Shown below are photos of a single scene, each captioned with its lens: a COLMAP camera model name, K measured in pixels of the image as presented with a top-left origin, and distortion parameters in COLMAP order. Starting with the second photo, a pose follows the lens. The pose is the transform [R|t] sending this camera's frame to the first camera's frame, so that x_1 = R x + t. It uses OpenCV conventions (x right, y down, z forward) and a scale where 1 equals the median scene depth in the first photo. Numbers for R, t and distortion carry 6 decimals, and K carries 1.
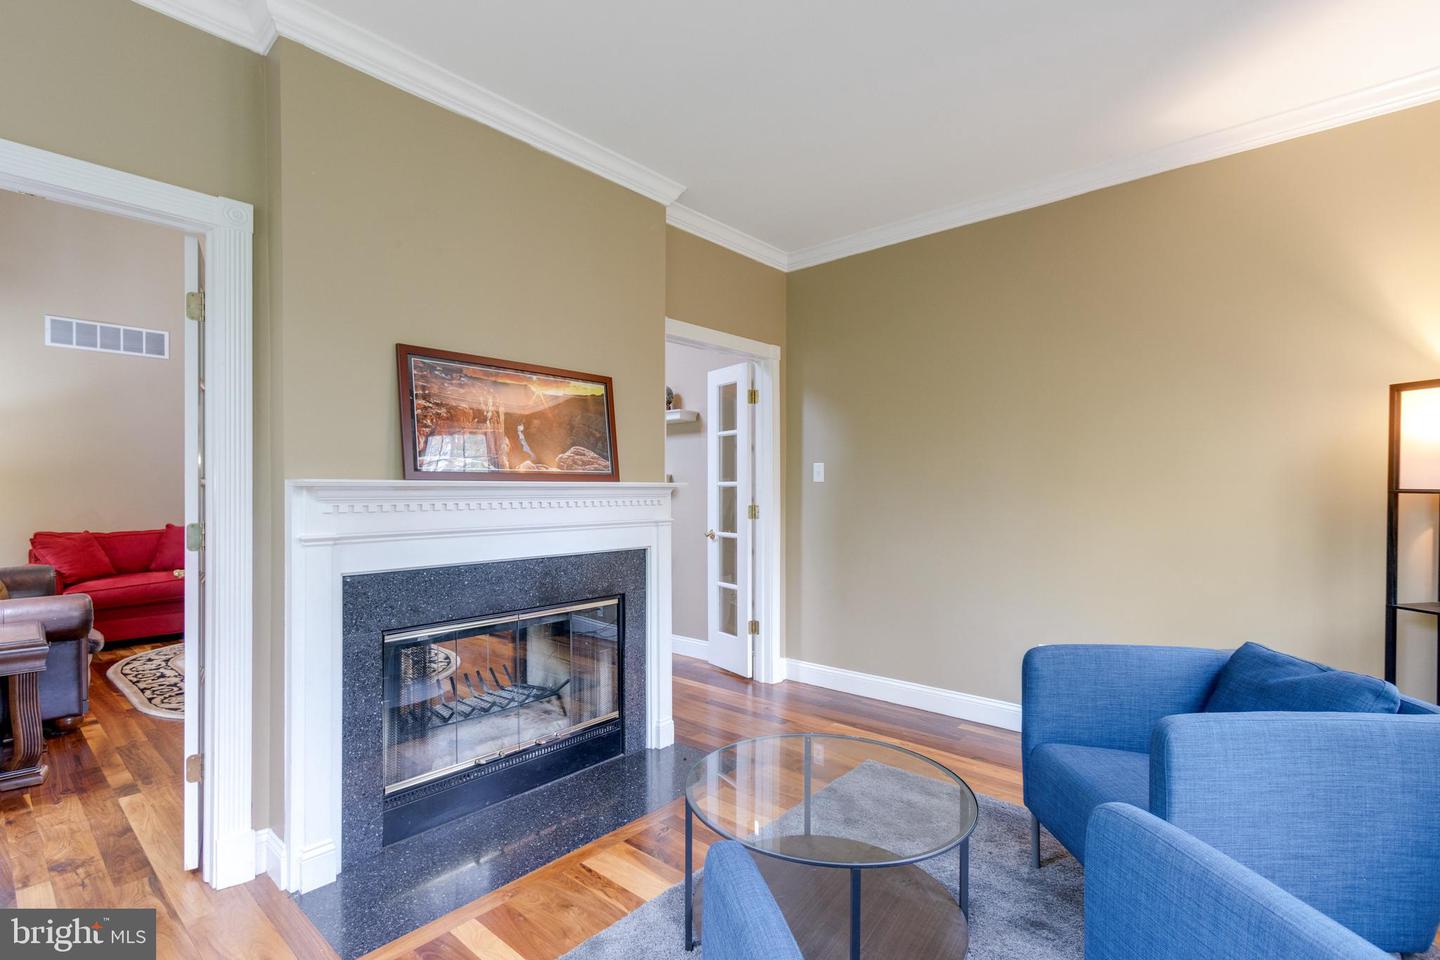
lens RADIAL K [[665.4, 0, 717.0], [0, 665.4, 483.2], [0, 0, 1]] dist [0.002097, 0.000082]
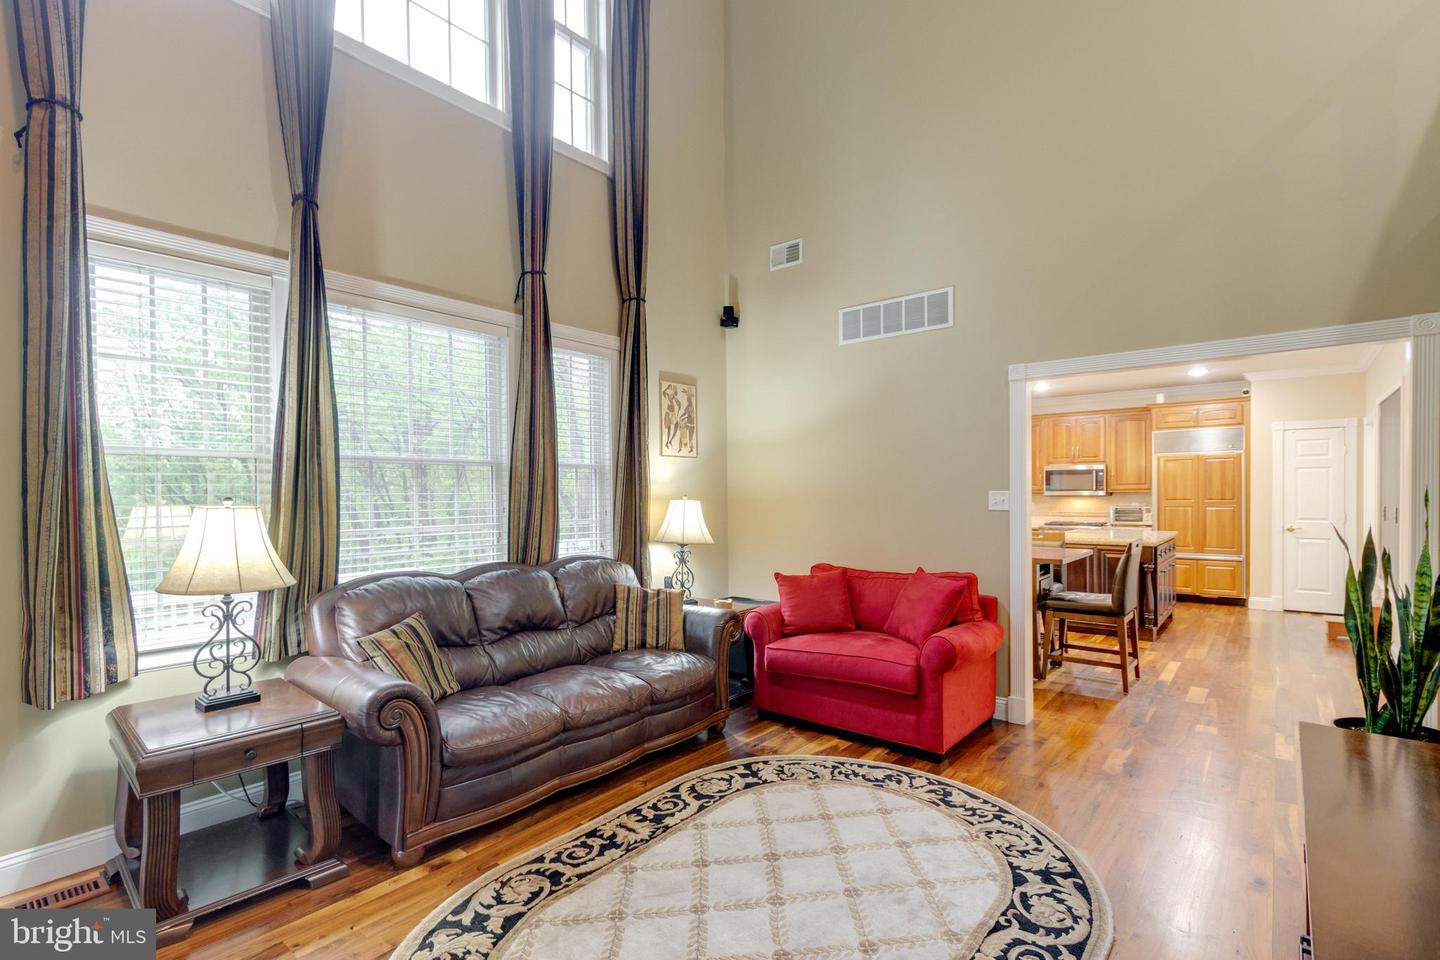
lens RADIAL K [[680.0, 0, 714.5], [0, 680.0, 507.5], [0, 0, 1]] dist [0.003294, 0.000149]
pose [[0.020771, 0.026684, -0.999428, -0.130124], [0.020190, 0.999429, 0.027103, -0.025127], [0.999580, -0.020741, 0.020221, 0.805407]]
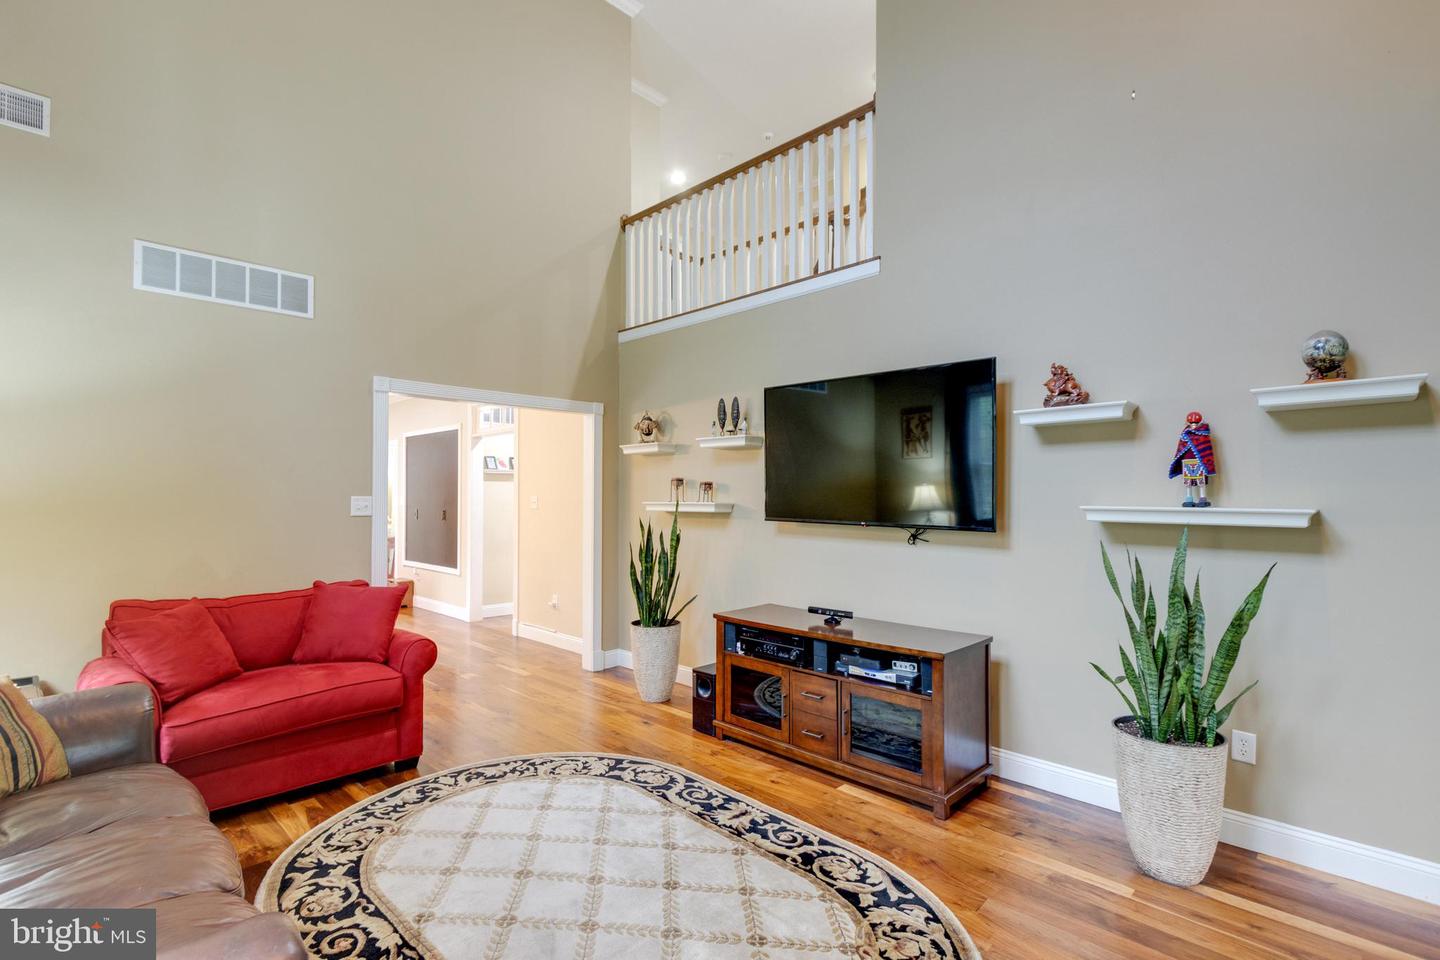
lens RADIAL K [[665.4, 0, 717.0], [0, 665.4, 483.2], [0, 0, 1]] dist [0.002097, 0.000082]
pose [[0.998442, 0.010883, -0.054736, -0.434592], [-0.011060, 0.999935, -0.002930, -0.033123], [0.054701, 0.003531, 0.998497, 0.416833]]
